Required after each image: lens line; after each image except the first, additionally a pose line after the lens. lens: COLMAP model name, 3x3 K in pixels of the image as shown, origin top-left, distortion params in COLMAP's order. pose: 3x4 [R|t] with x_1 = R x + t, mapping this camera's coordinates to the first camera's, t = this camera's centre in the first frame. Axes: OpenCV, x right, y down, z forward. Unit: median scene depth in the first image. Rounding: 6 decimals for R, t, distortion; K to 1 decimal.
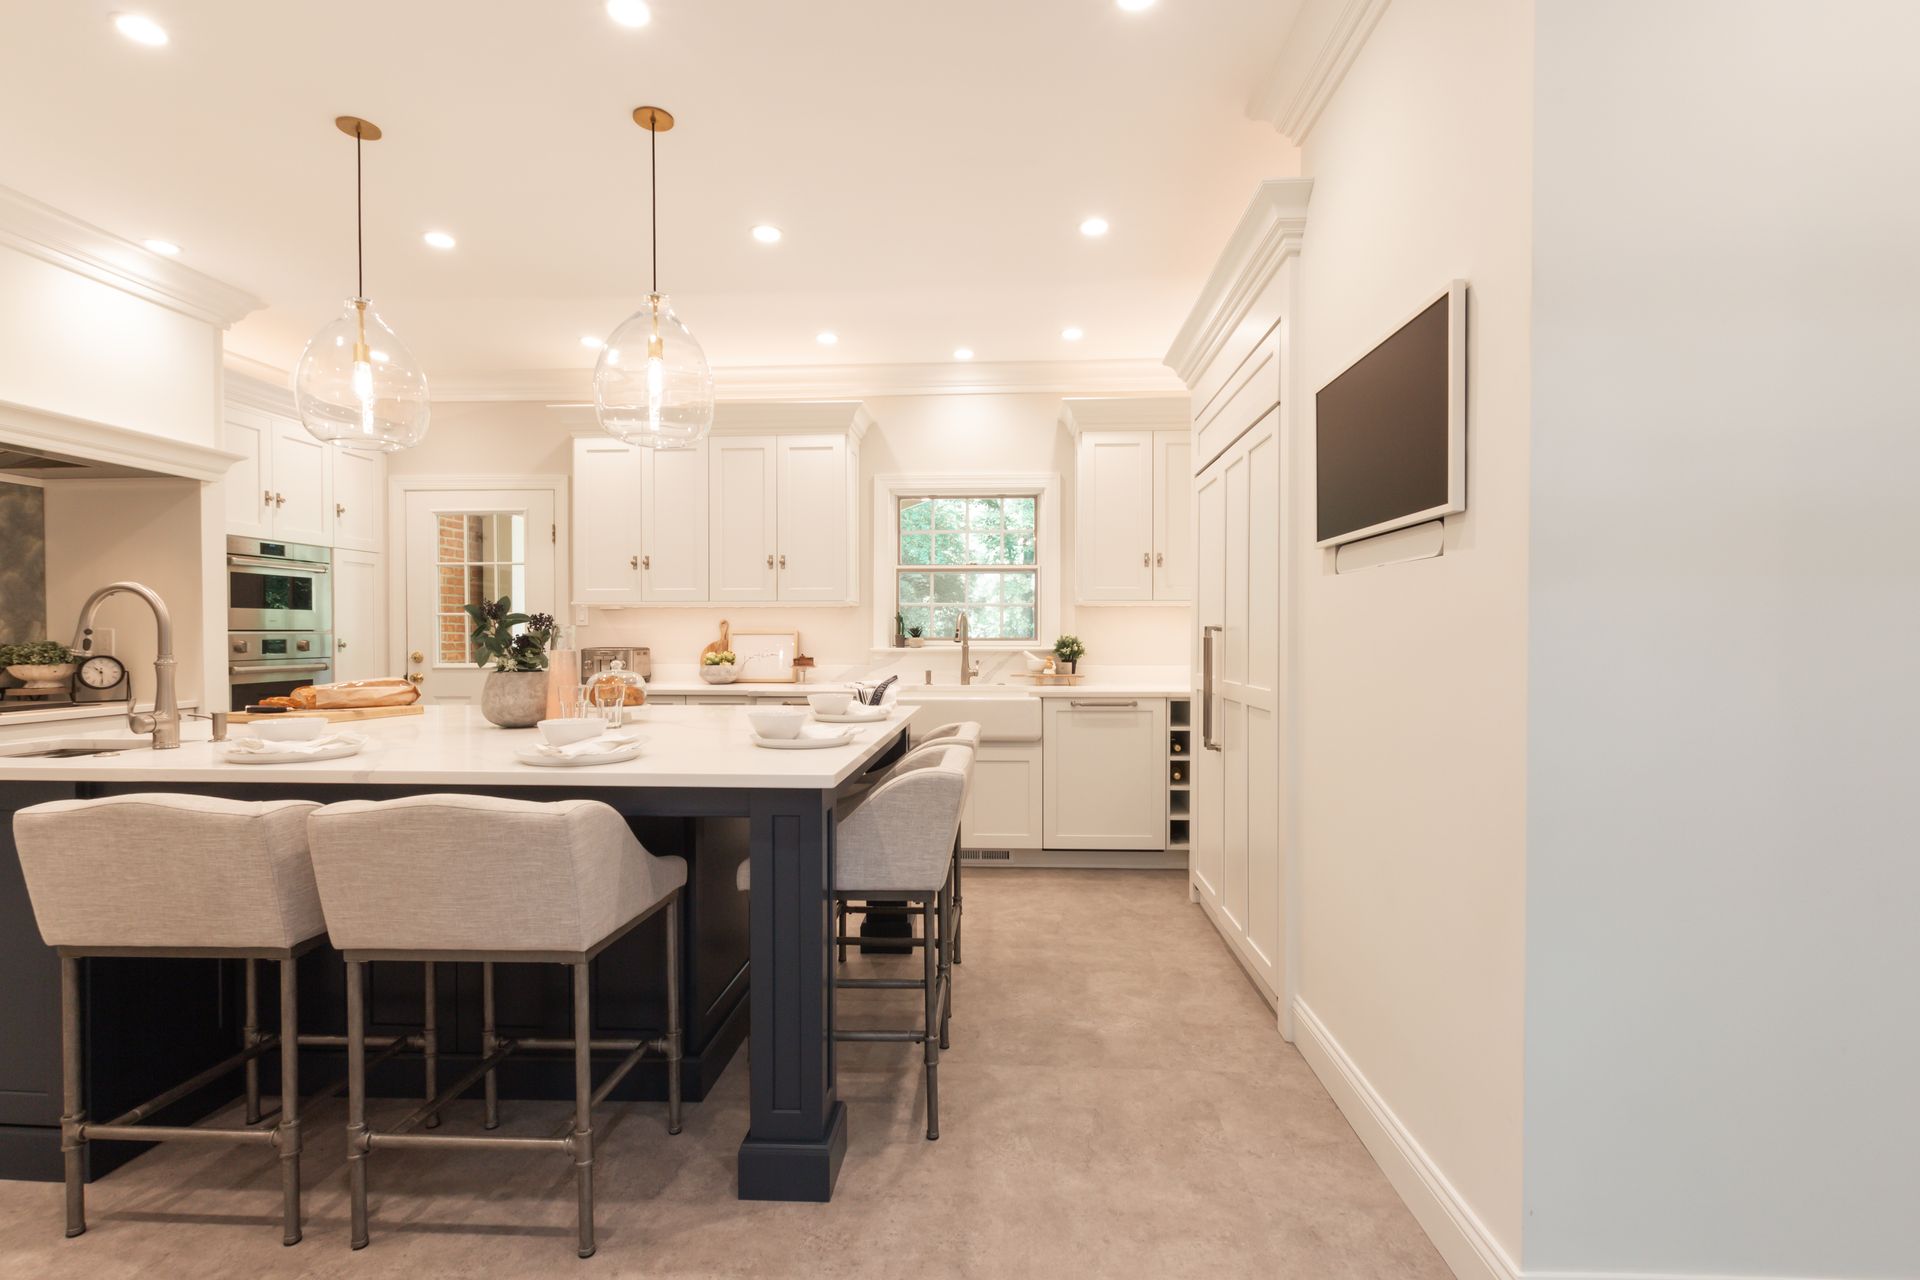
lens RADIAL K [[889.1, 0, 967.7], [0, 889.1, 644.3], [0, 0, 1]] dist [0.001160, -0.001150]
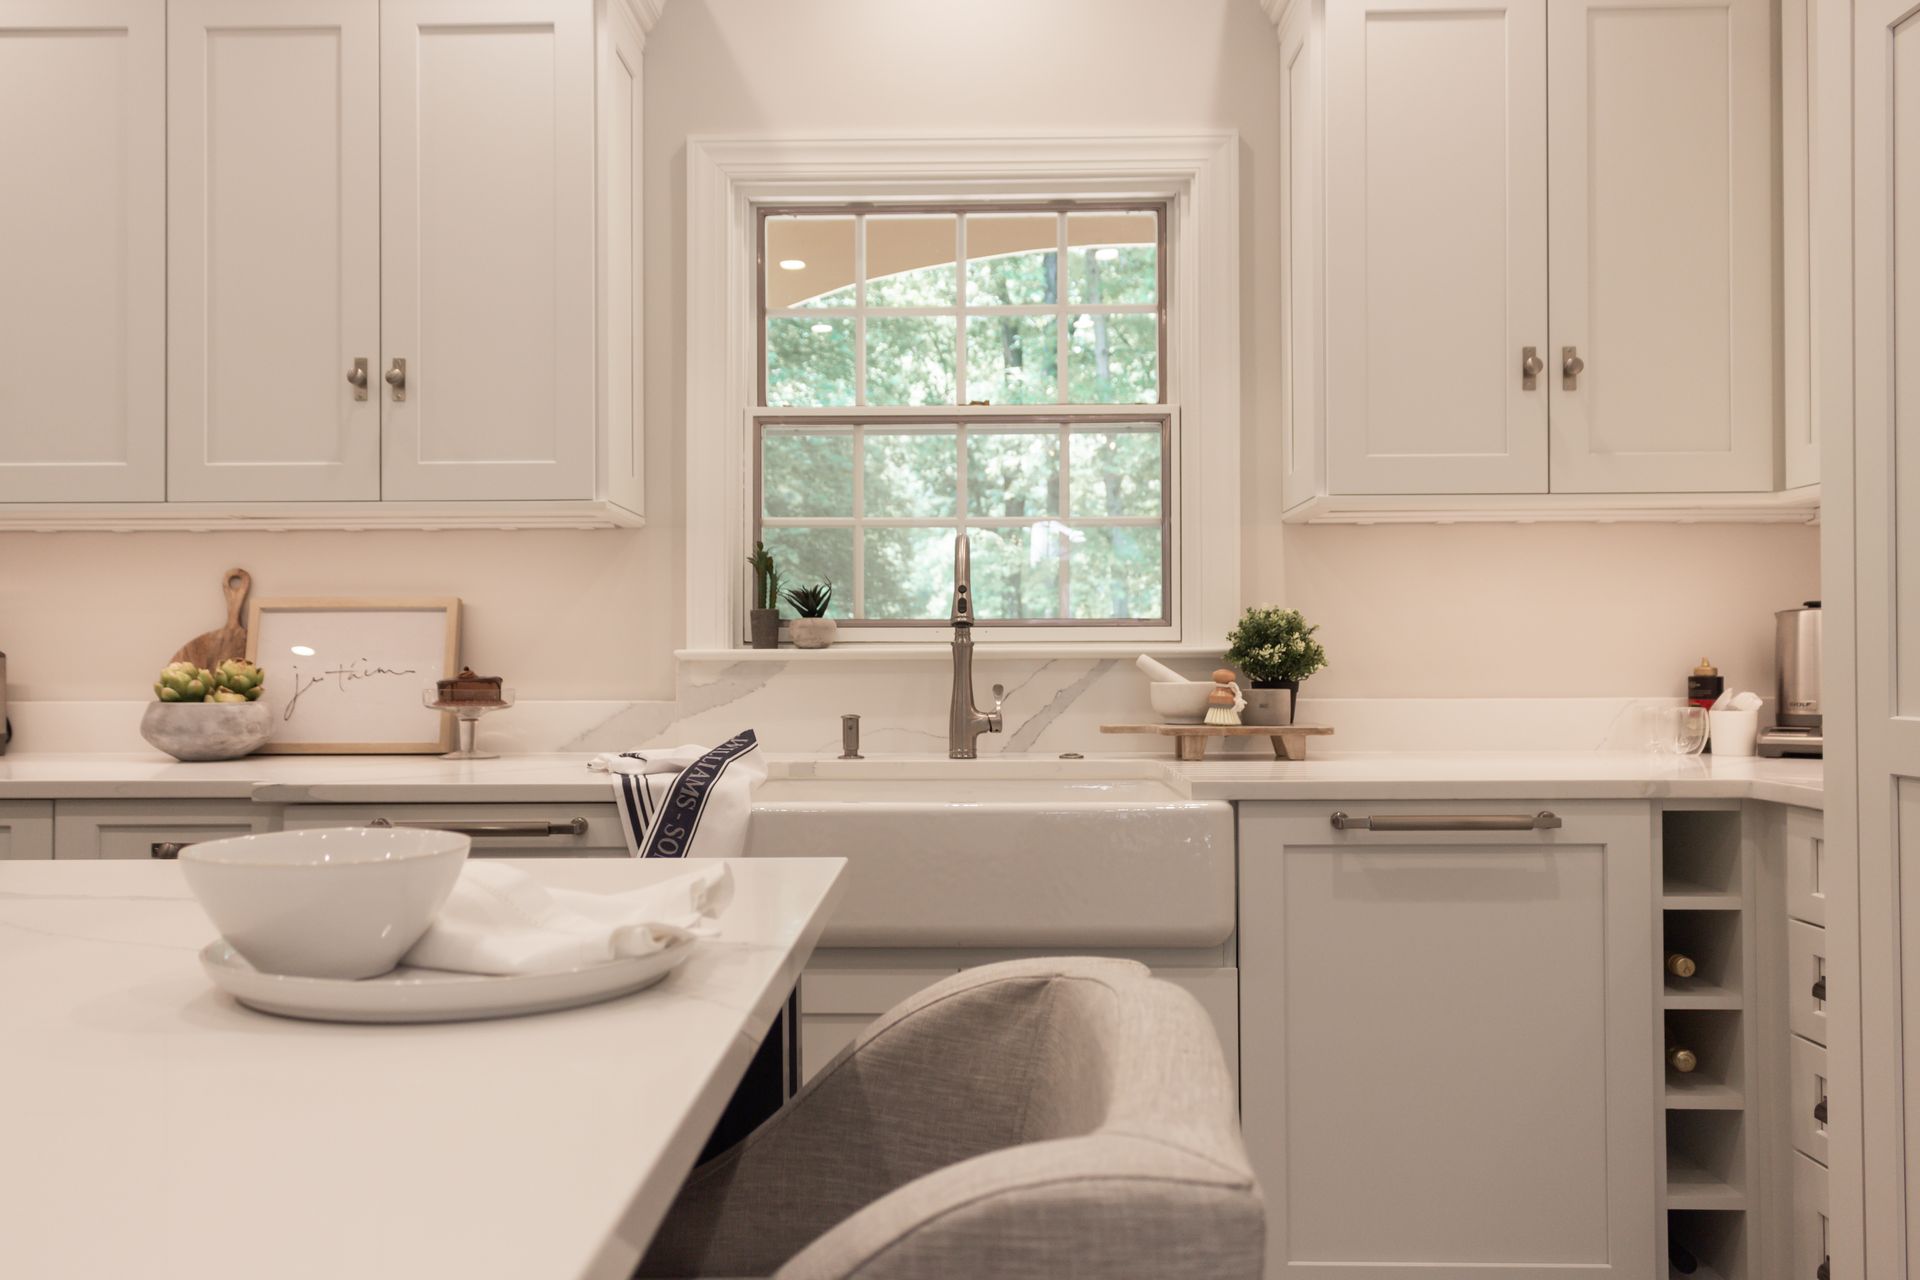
lens RADIAL K [[1600.2, 0, 933.6], [0, 1600.2, 643.8], [0, 0, 1]] dist [0.013935, 0.002280]
pose [[0.999722, -0.002819, 0.023414, -0.030489], [0.003332, 0.999754, -0.021918, 0.017786], [-0.023347, 0.021990, 0.999486, 0.453250]]
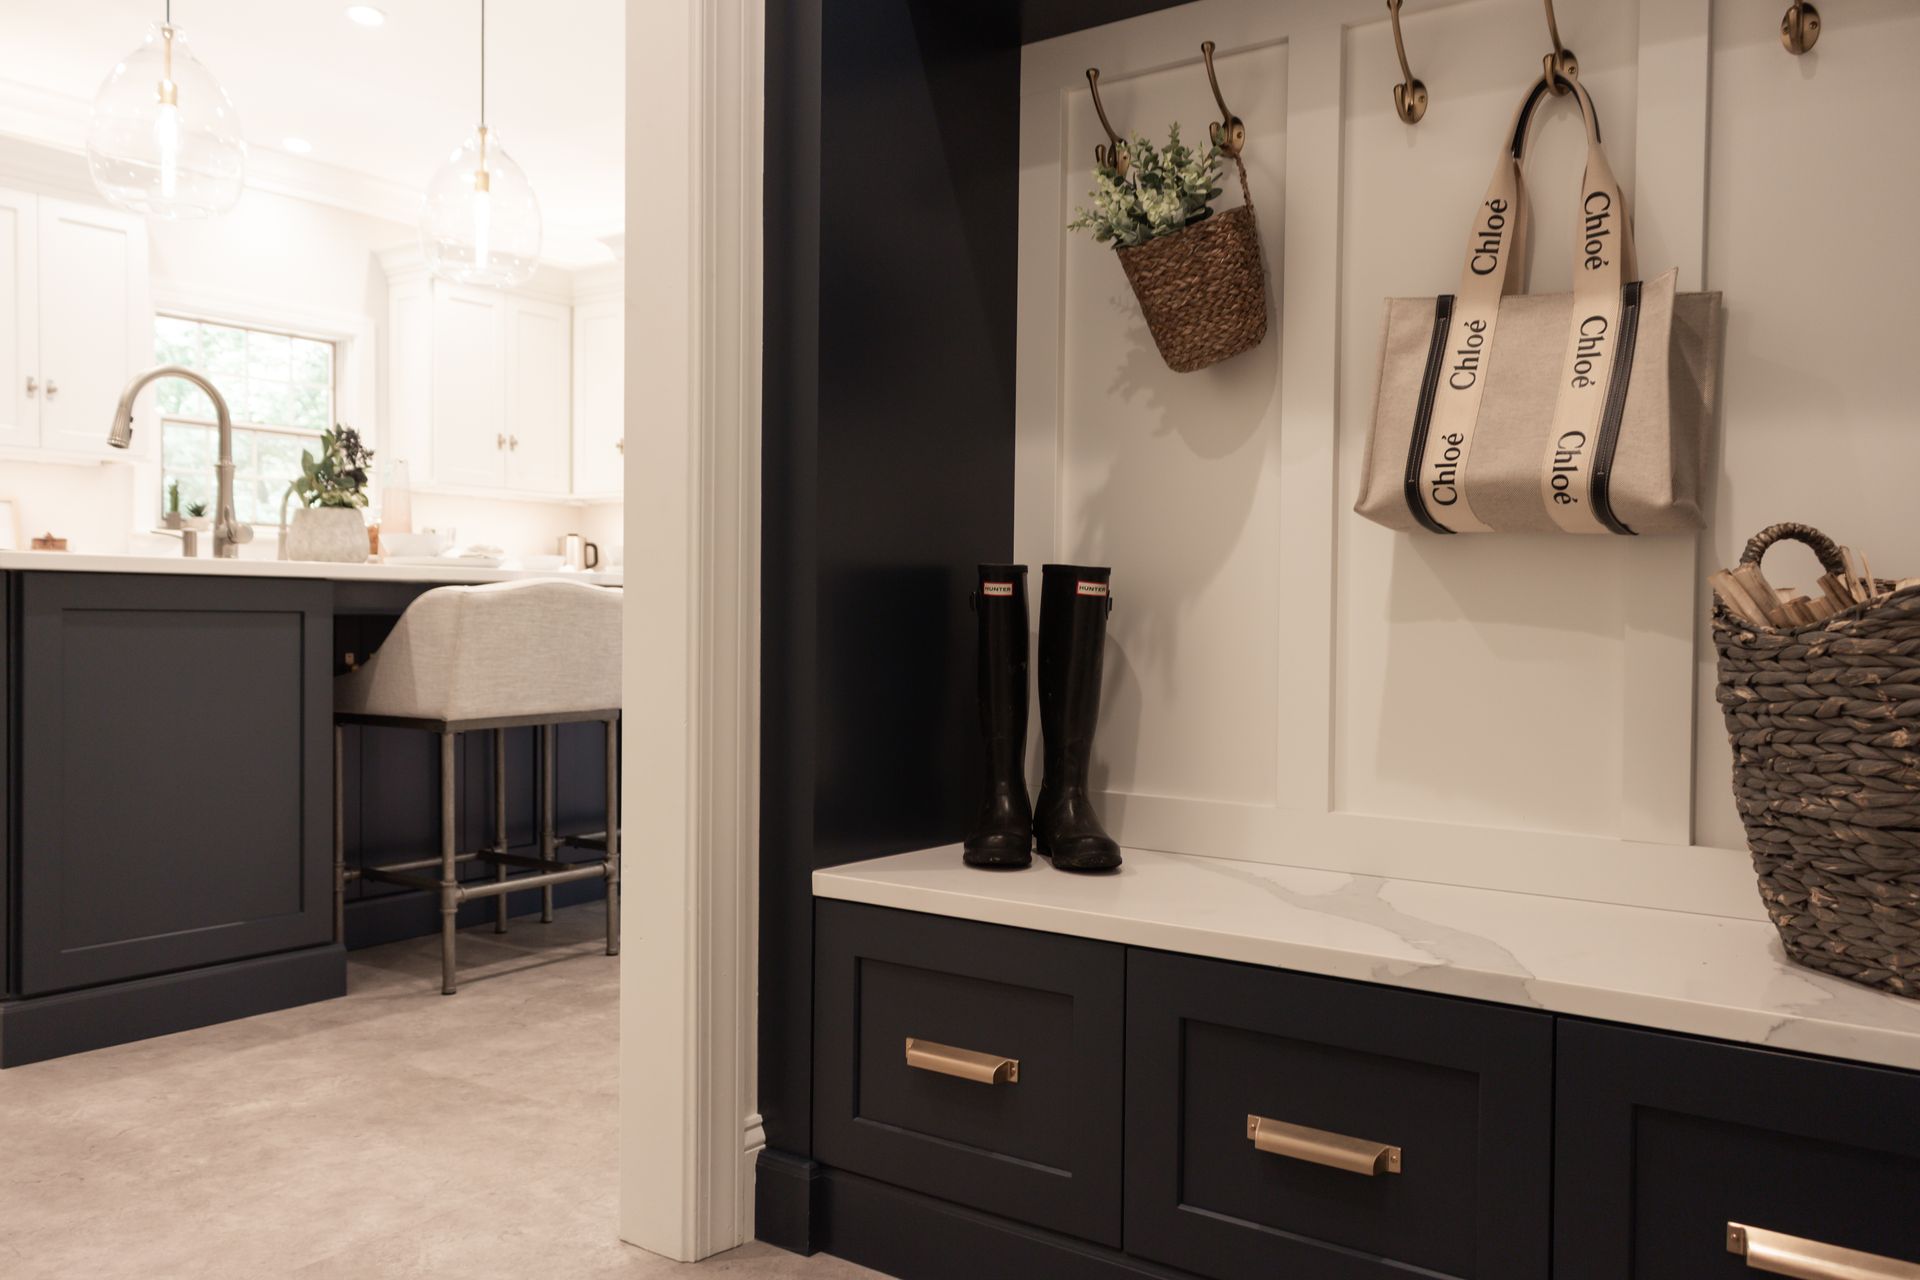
lens RADIAL K [[1536.9, 0, 948.7], [0, 1536.9, 656.4], [0, 0, 1]] dist [-0.001093, 0.001688]
pose [[0.547053, -0.017880, 0.836907, -0.871522], [-0.002904, 0.999725, 0.023257, 0.083350], [-0.837093, -0.015154, 0.546850, -0.203068]]
